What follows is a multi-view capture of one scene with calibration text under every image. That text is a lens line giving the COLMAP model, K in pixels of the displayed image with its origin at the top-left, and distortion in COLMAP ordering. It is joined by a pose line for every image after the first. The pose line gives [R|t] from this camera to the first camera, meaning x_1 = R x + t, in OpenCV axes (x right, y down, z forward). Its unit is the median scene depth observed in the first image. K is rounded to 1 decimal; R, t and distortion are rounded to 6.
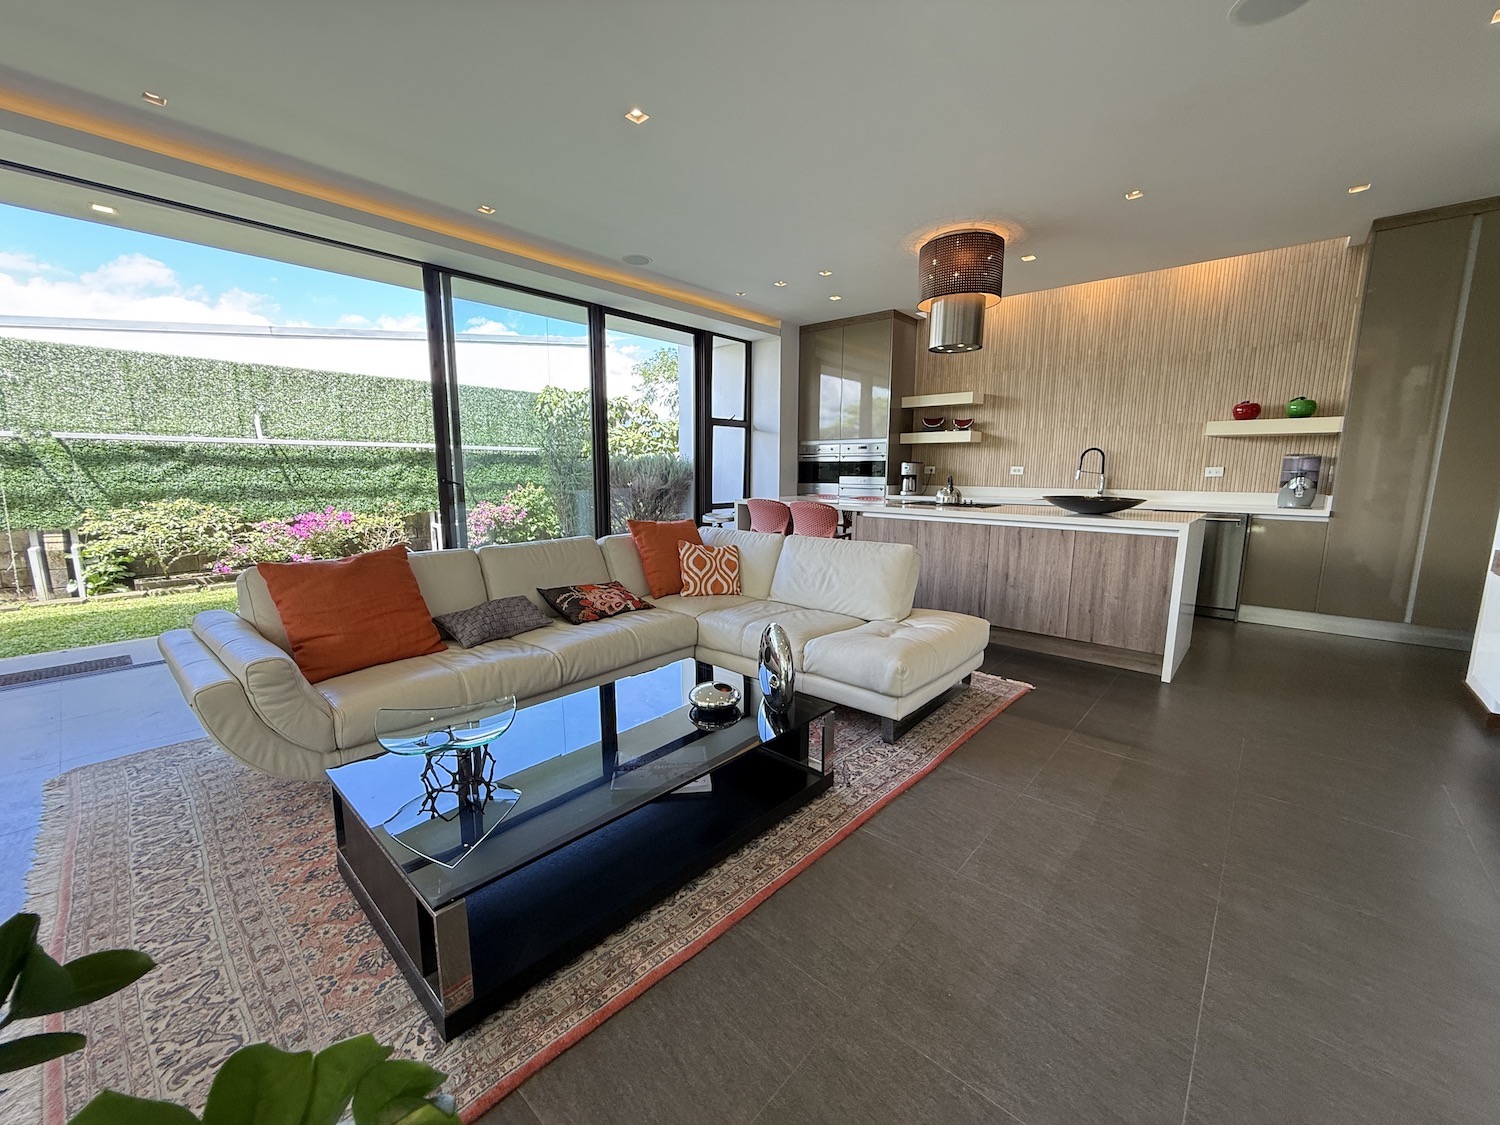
lens RADIAL K [[598.7, 0, 747.3], [0, 598.7, 562.9], [0, 0, 1]] dist [0.002933, 0.000030]
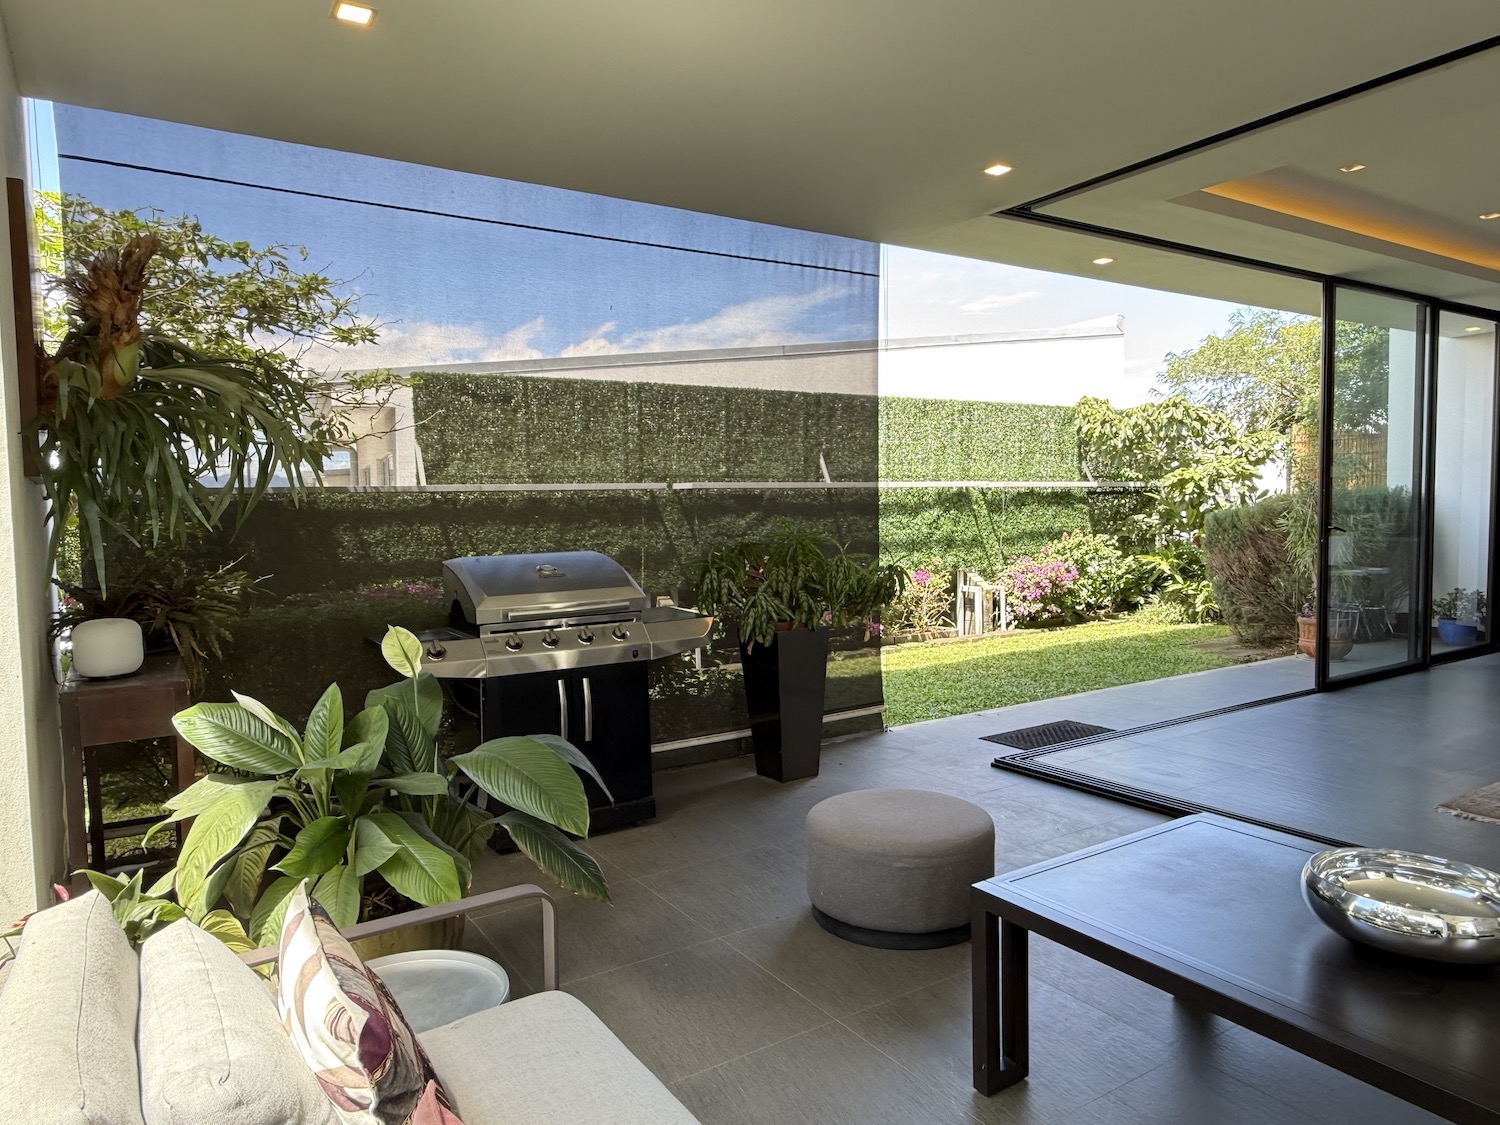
lens RADIAL K [[1003.9, 0, 757.7], [0, 1003.9, 564.1], [0, 0, 1]] dist [0.040590, 0.003929]
pose [[0.969078, -0.006616, -0.246666, -0.665746], [-0.016815, 0.995546, -0.092764, 0.039780], [0.246181, 0.094043, 0.964651, -0.398970]]
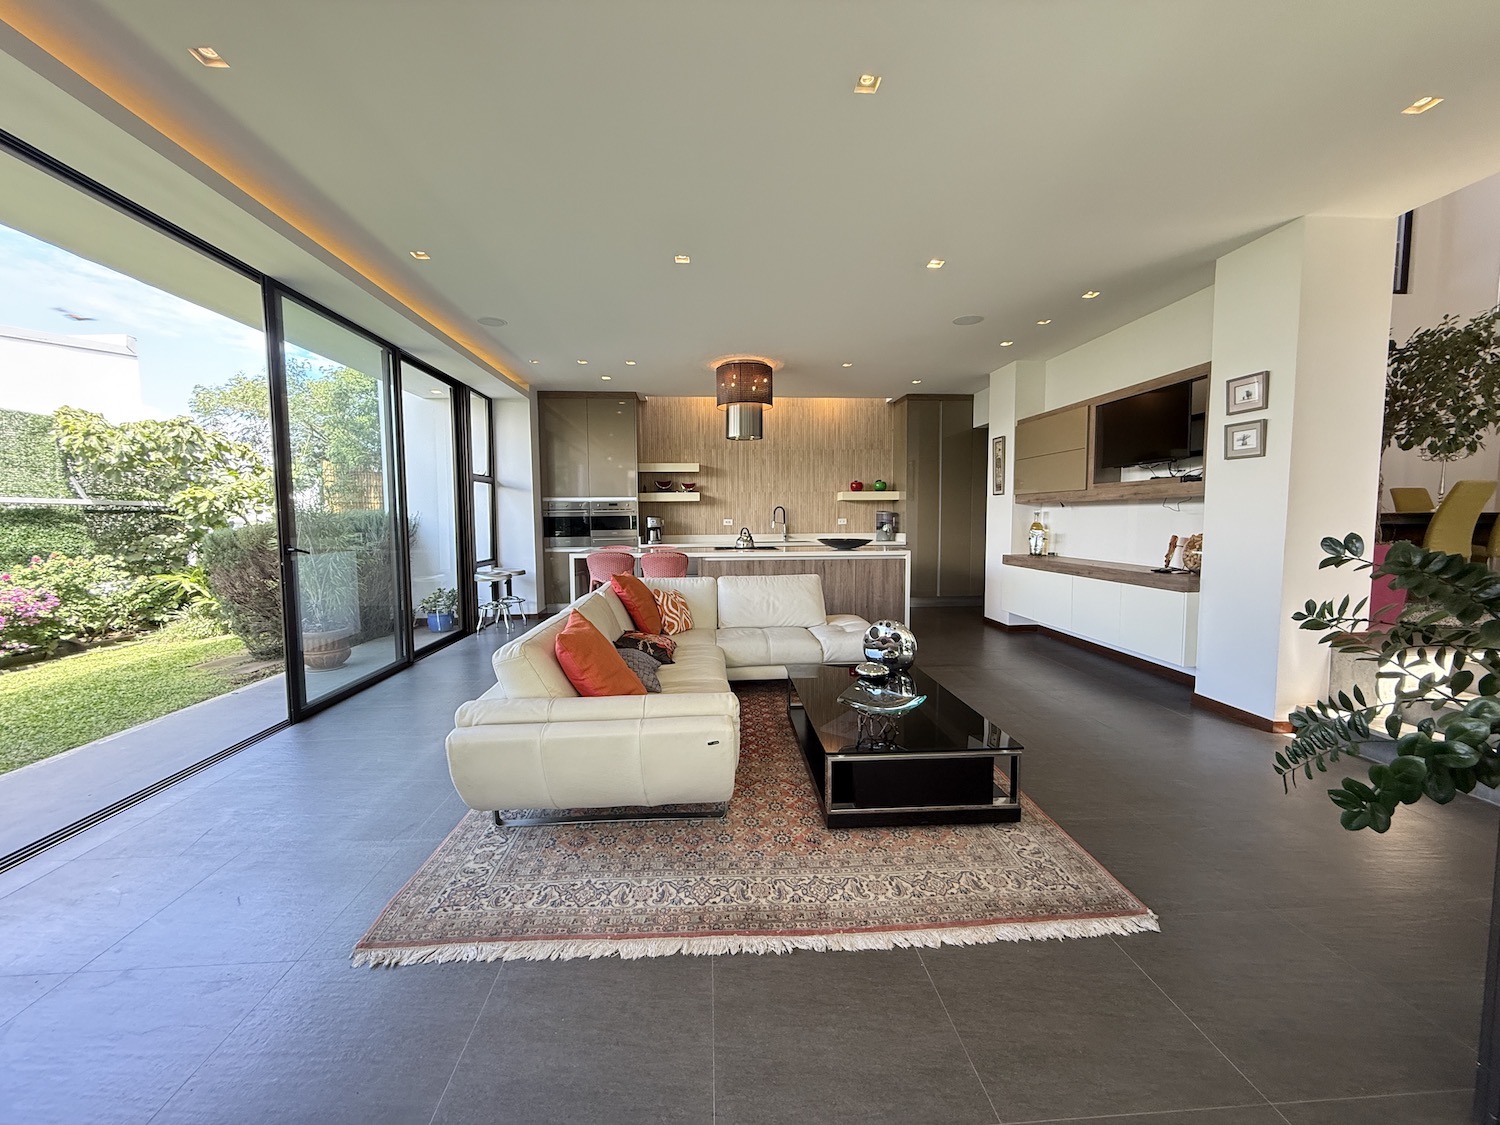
lens RADIAL K [[598.7, 0, 750.0], [0, 598.7, 559.7], [0, 0, 1]] dist [0.002933, 0.000030]
pose [[0.699636, -0.061327, 0.711863, -0.461050], [0.121960, 0.991938, -0.034410, -0.017643], [-0.704014, 0.110893, 0.701475, 0.028599]]
